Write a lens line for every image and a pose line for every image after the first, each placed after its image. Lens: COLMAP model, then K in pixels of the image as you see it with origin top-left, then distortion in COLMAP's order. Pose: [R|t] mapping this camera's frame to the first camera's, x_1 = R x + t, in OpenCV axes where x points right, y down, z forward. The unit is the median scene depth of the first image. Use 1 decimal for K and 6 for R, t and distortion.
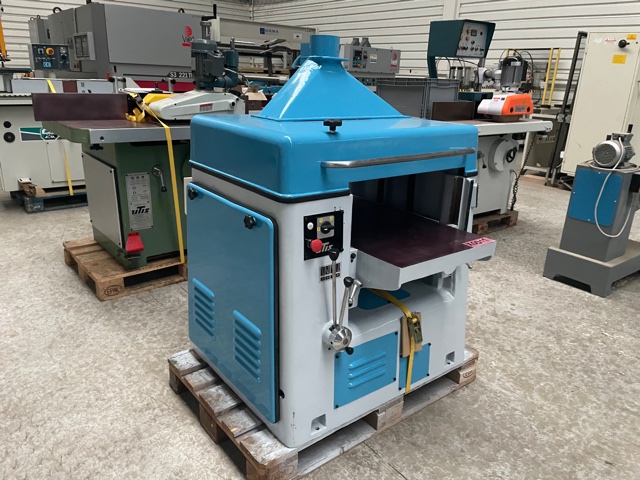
lens RADIAL K [[485.6, 0, 326.7], [0, 485.6, 244.8], [0, 0, 1]] dist [0.080088, -0.111737]
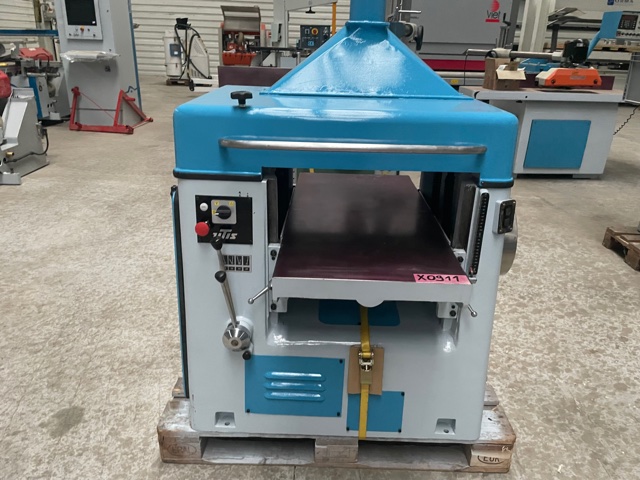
lens RADIAL K [[485.6, 0, 325.1], [0, 485.6, 244.8], [0, 0, 1]] dist [0.080088, -0.111737]
pose [[0.776529, 0.222693, -0.589416, 0.451894], [-0.202102, 0.974064, 0.101760, -0.070104], [0.596790, 0.040102, 0.801395, 0.255750]]
